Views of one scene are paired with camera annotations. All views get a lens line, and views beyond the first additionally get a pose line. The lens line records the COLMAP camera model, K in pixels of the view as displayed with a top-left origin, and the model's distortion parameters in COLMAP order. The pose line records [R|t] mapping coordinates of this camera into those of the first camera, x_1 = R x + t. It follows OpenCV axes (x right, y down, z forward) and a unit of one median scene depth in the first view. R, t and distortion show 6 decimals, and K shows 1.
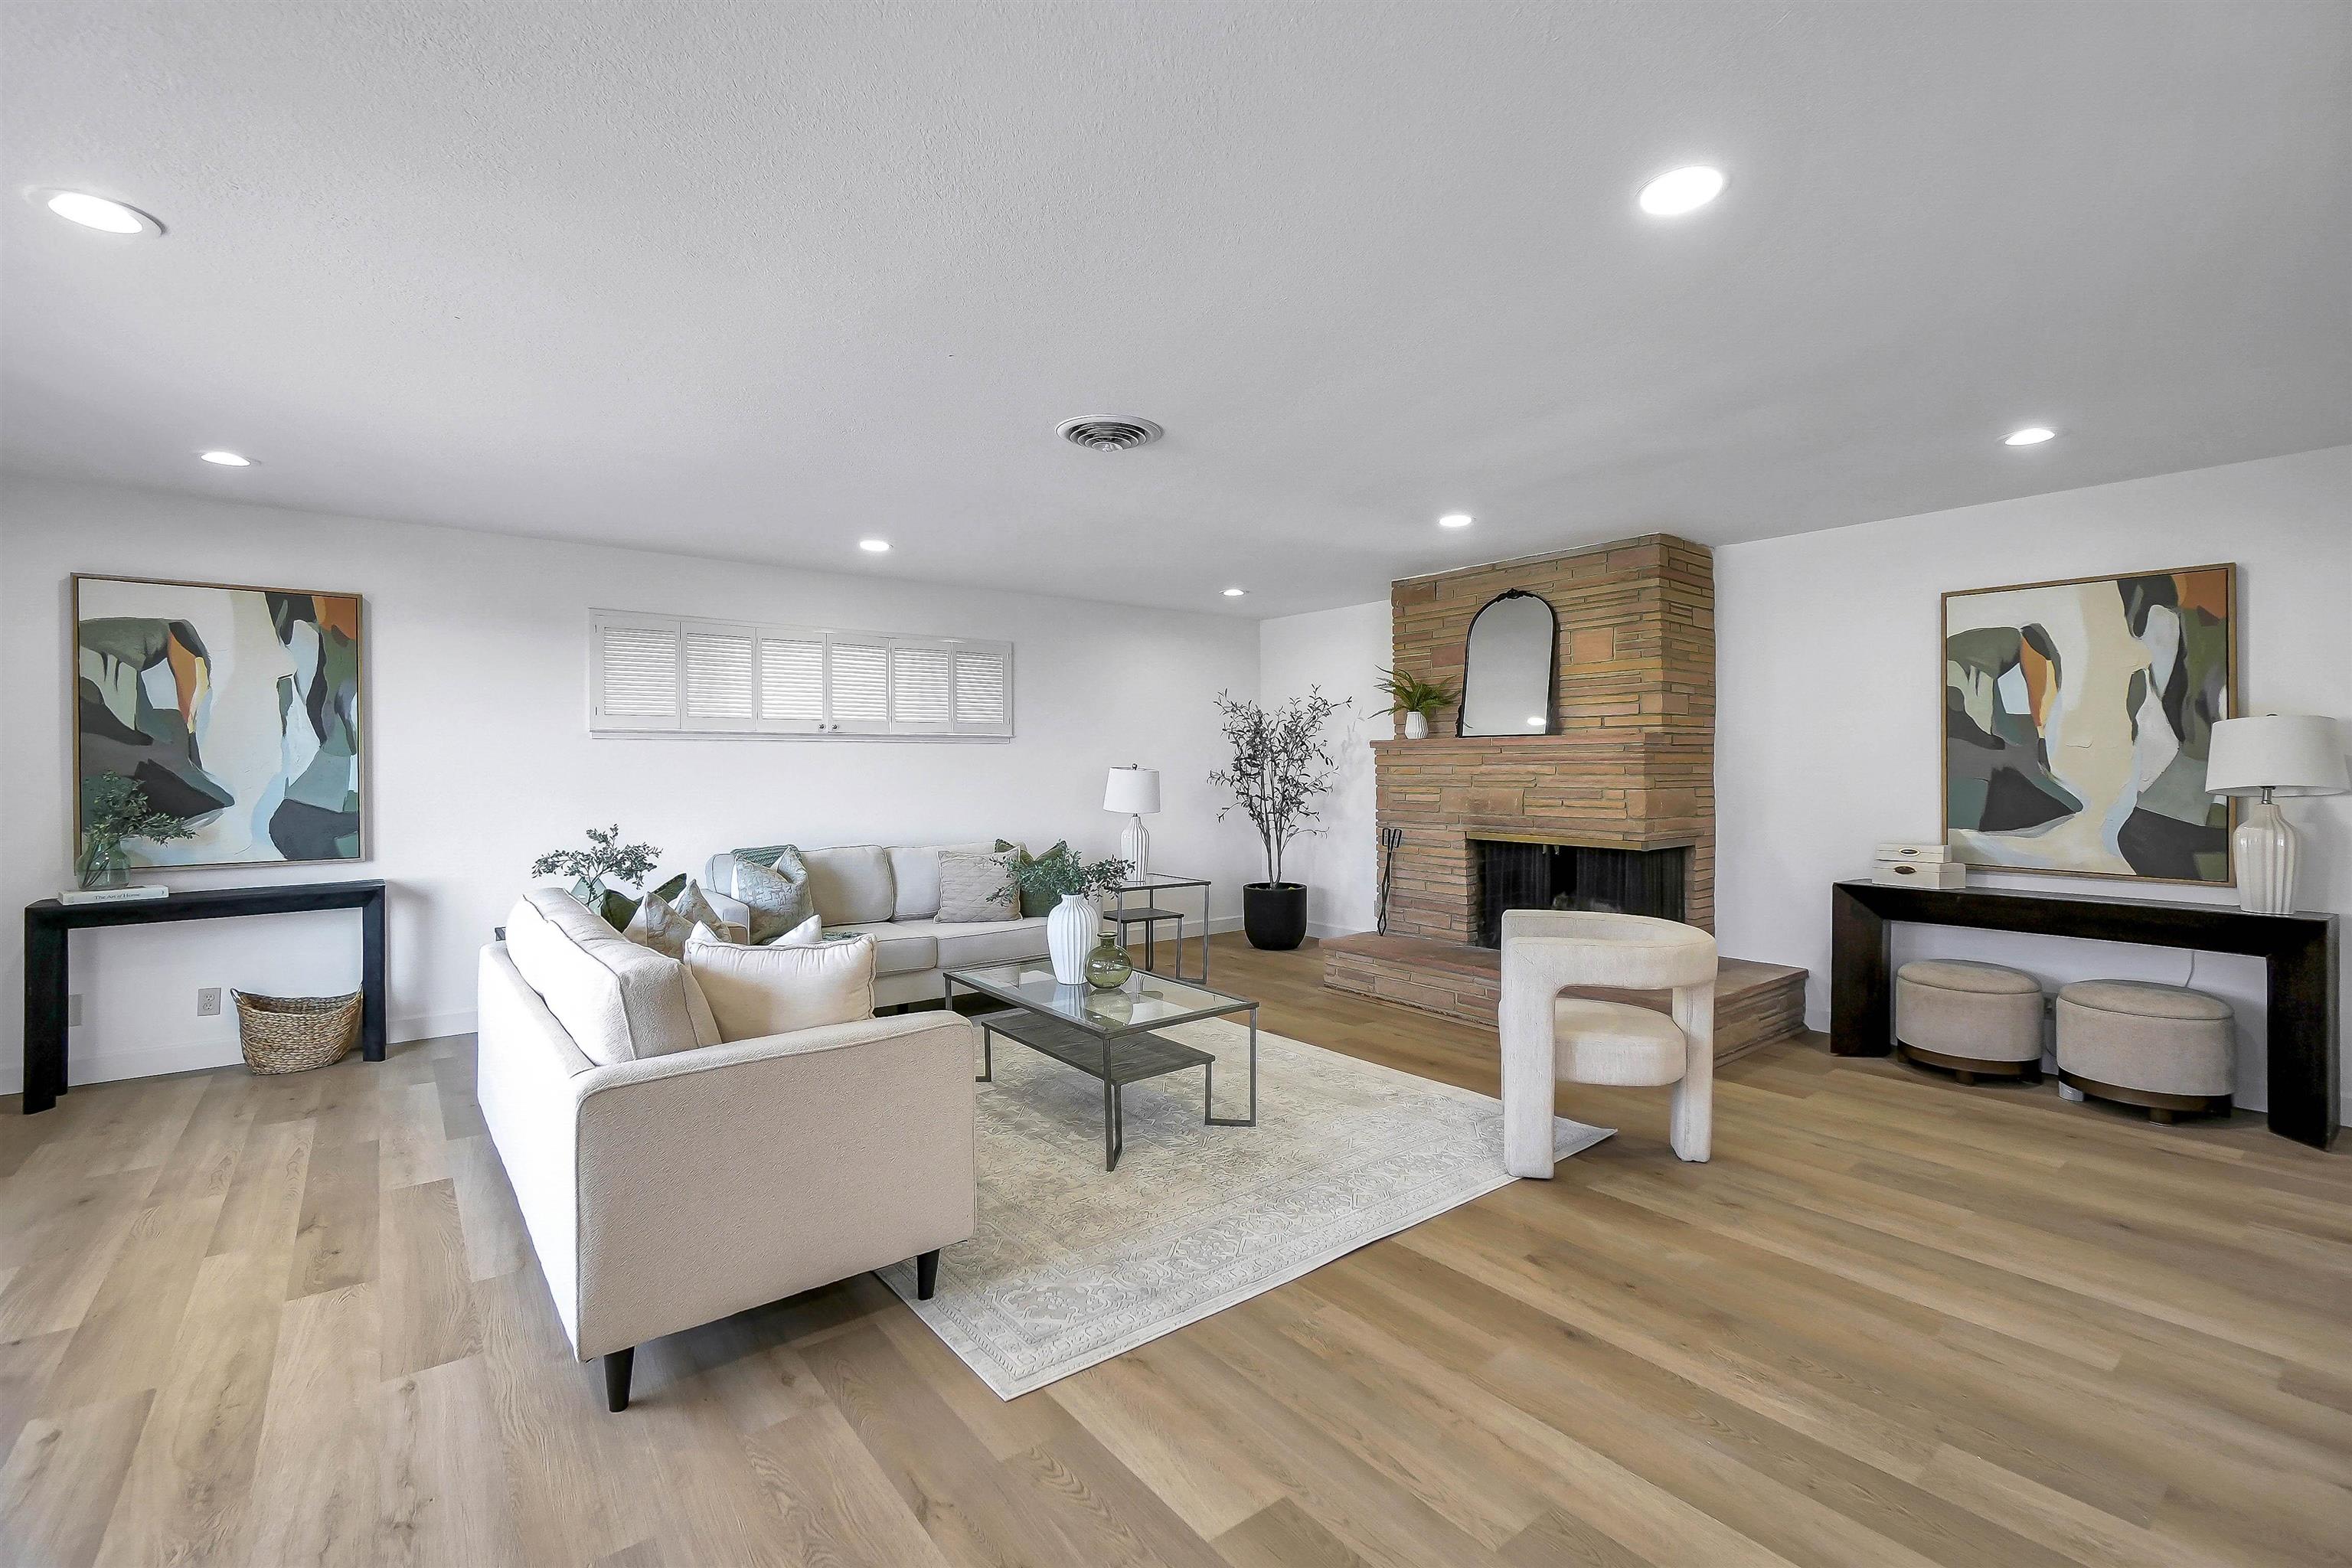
lens RADIAL K [[1032.0, 0, 1174.5], [0, 1032.0, 759.2], [0, 0, 1]] dist [-0.009362, 0.004430]
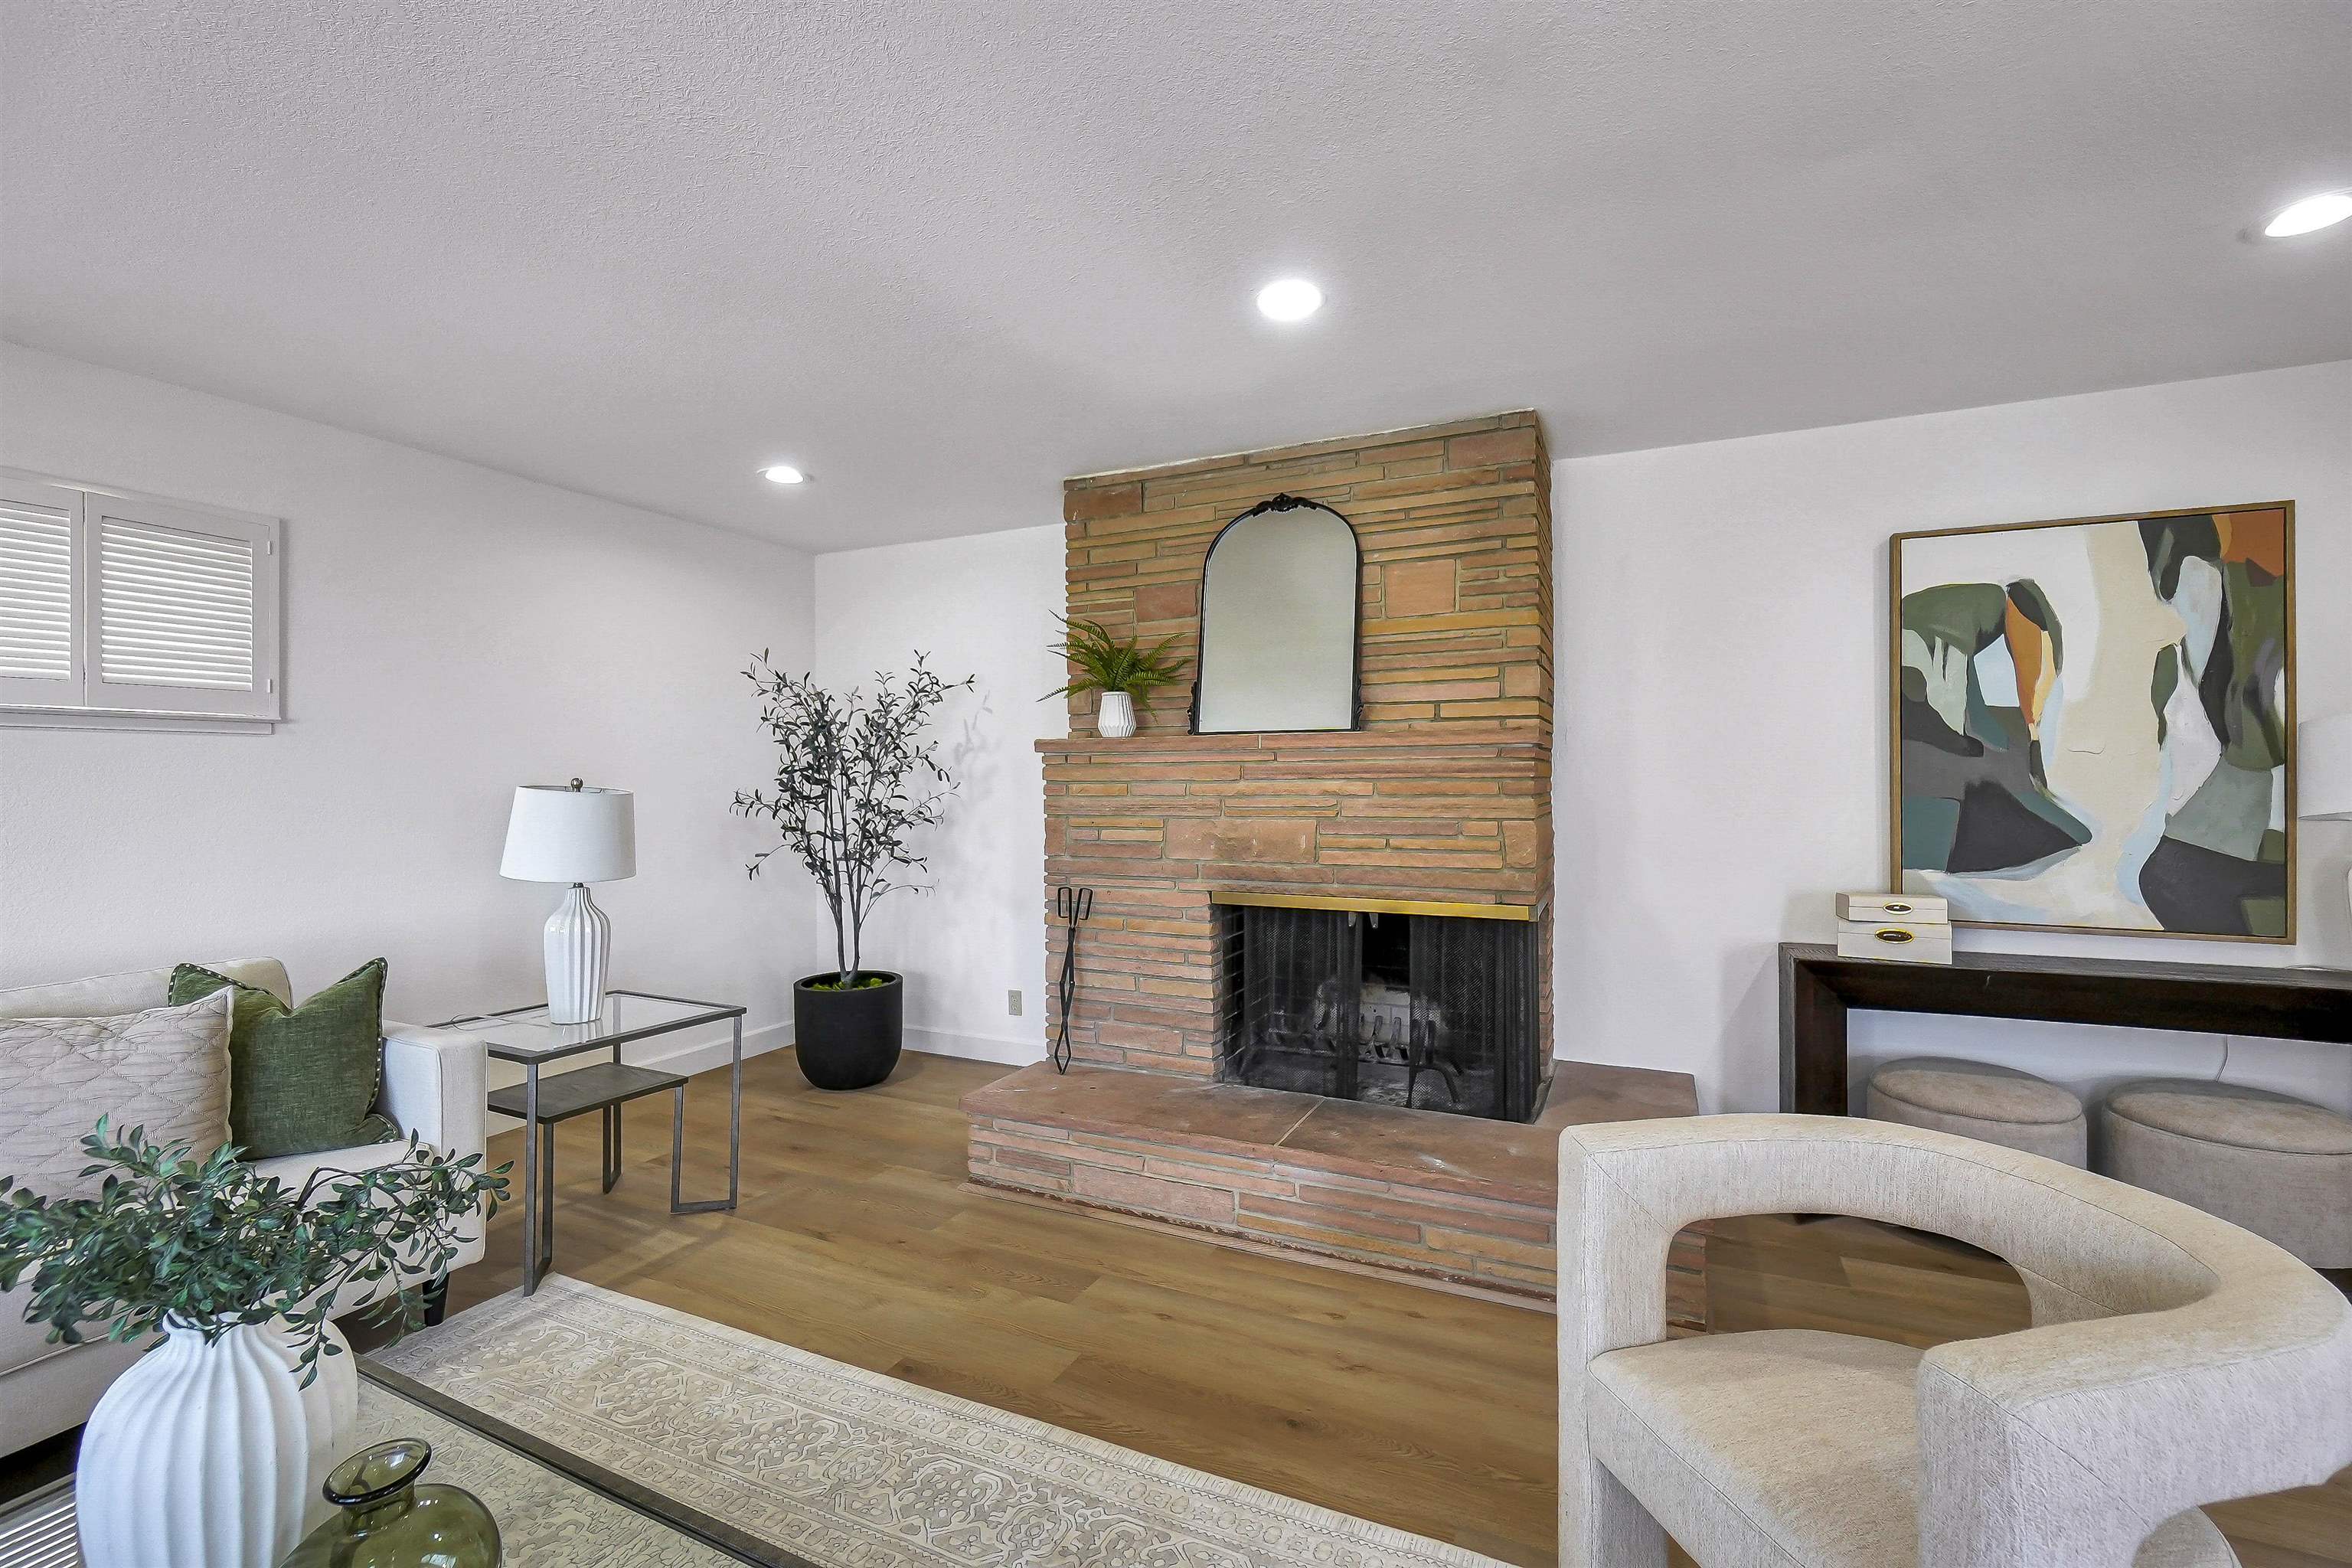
lens RADIAL K [[1032.0, 0, 1179.5], [0, 1032.0, 773.7], [0, 0, 1]] dist [-0.009362, 0.004430]
pose [[0.892821, 0.000952, 0.450410, -0.003724], [0.000094, 0.999997, -0.002299, 0.003563], [-0.450411, 0.002095, 0.892819, 0.521231]]
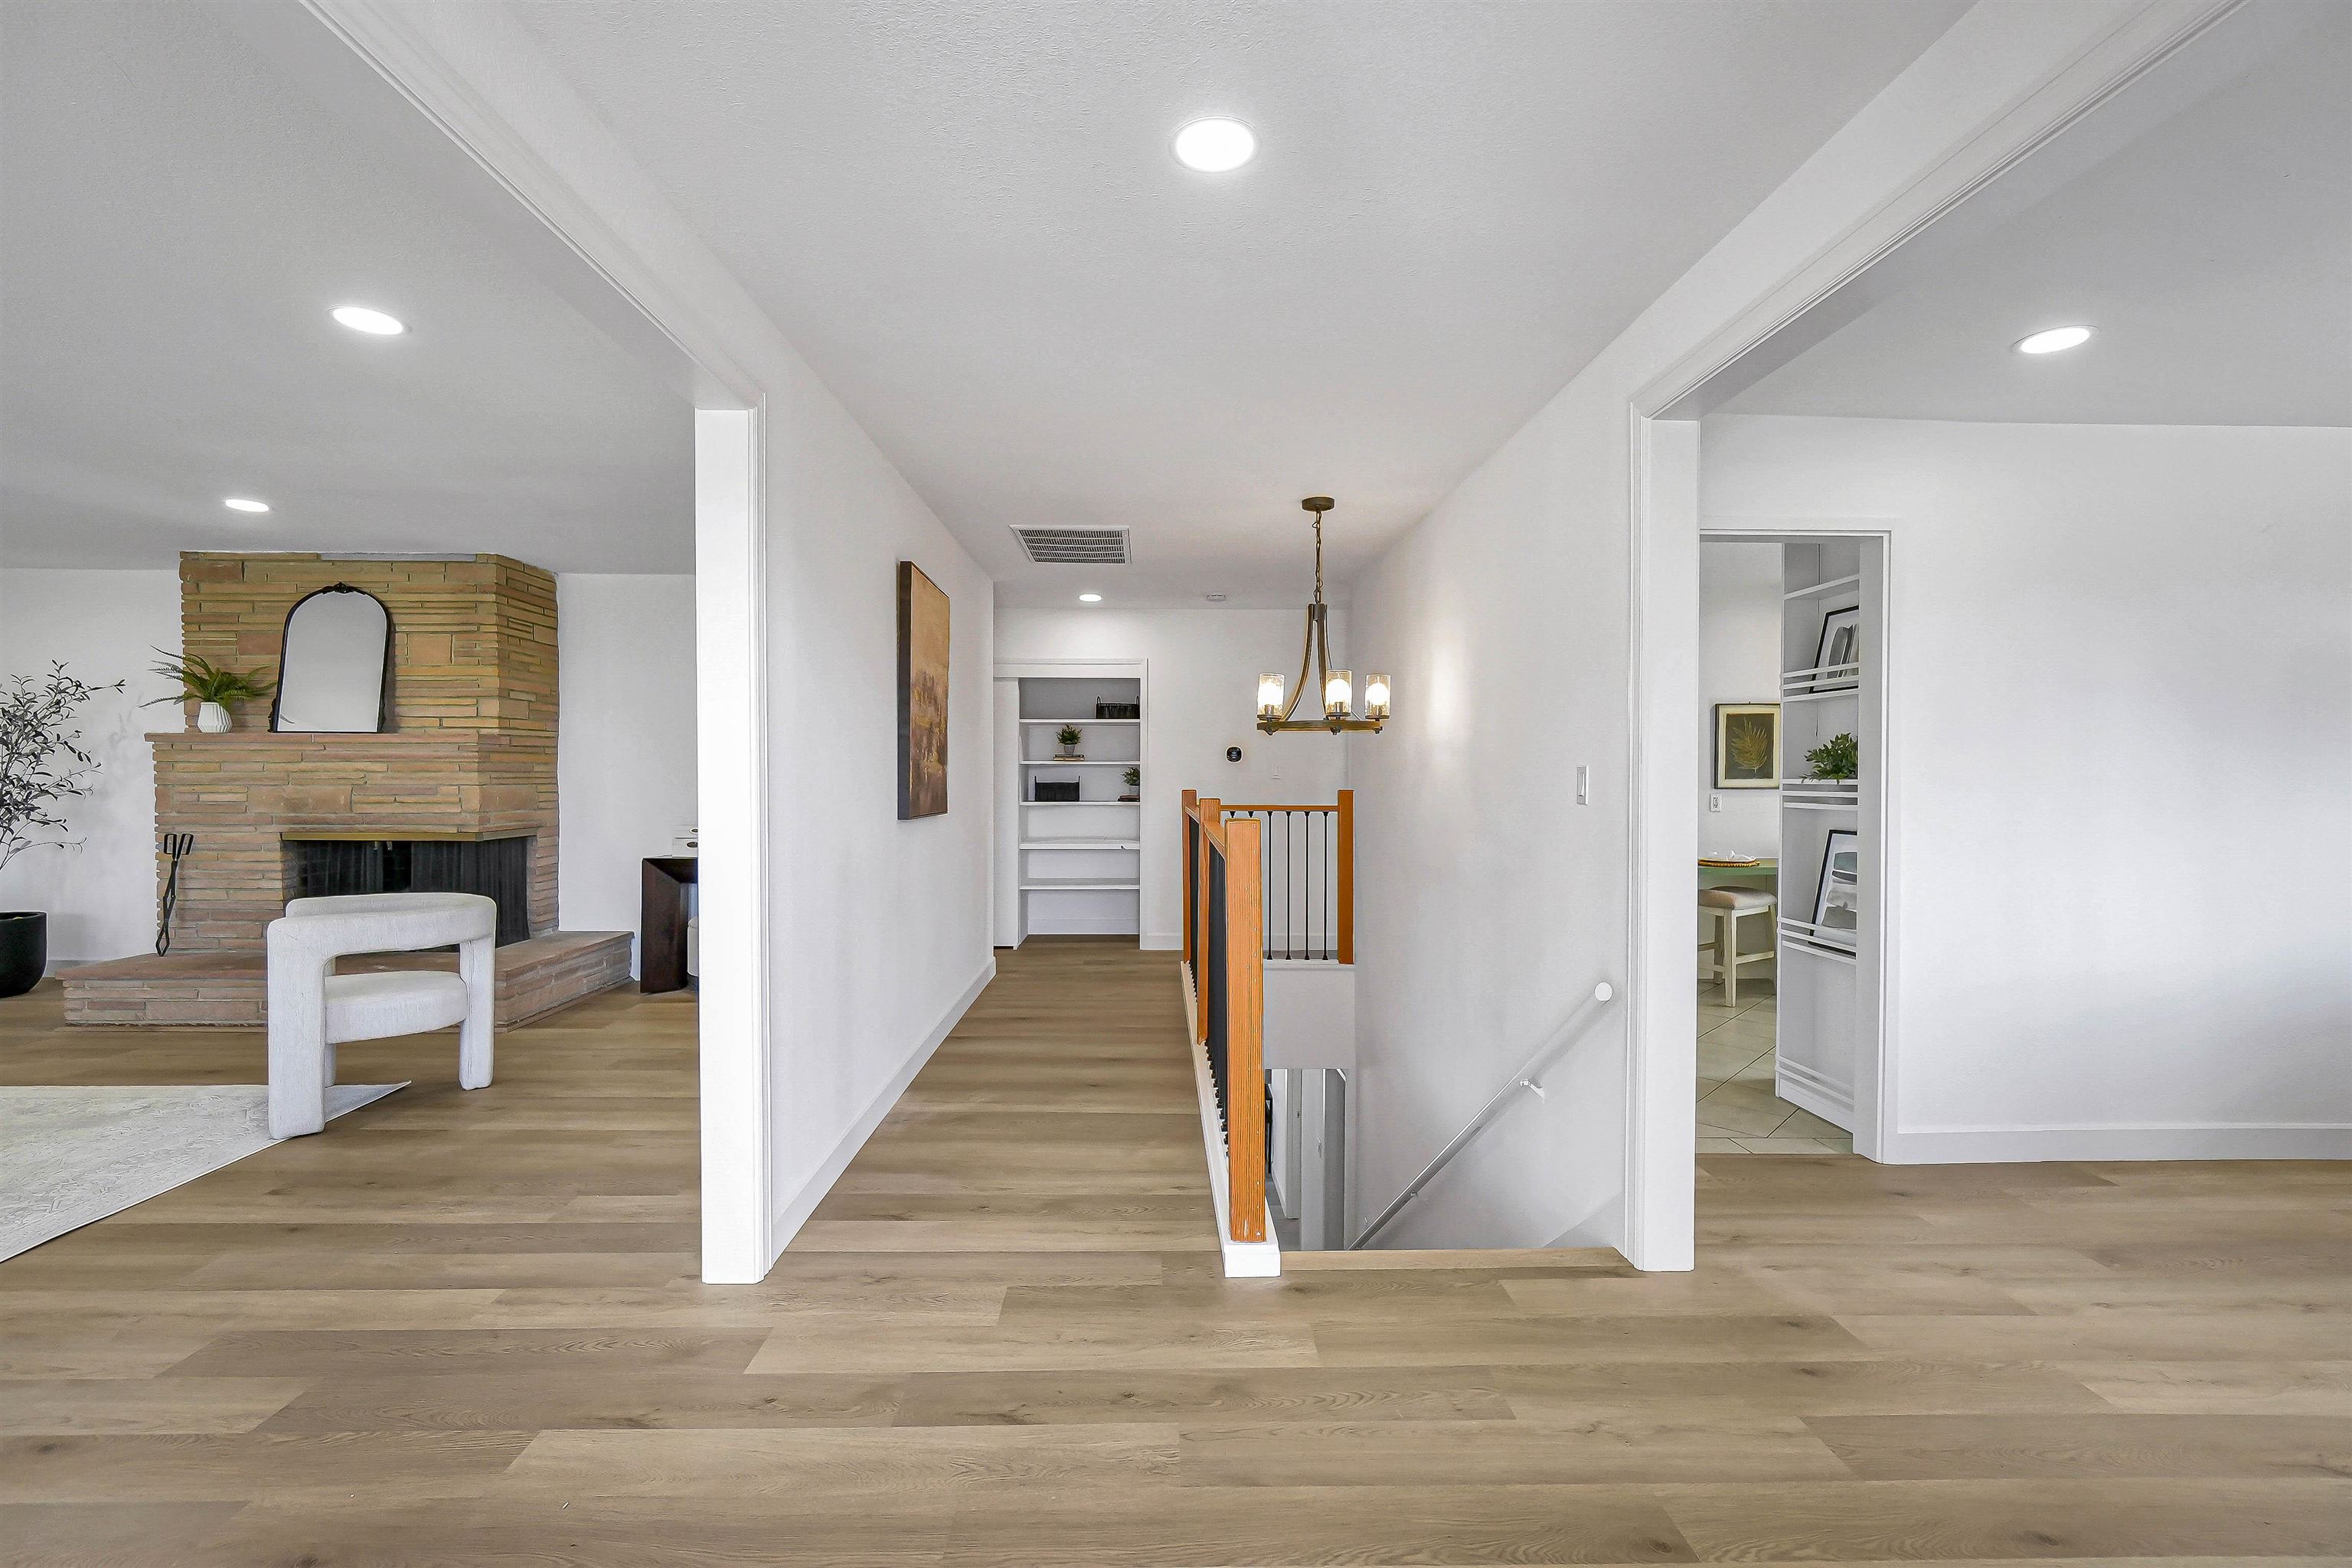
lens RADIAL K [[1032.0, 0, 1181.6], [0, 1032.0, 787.5], [0, 0, 1]] dist [-0.009362, 0.004430]
pose [[0.595864, -0.006755, 0.803057, 0.020284], [-0.009730, 0.999831, 0.015629, 0.007081], [-0.803027, -0.017126, 0.595697, -0.246531]]
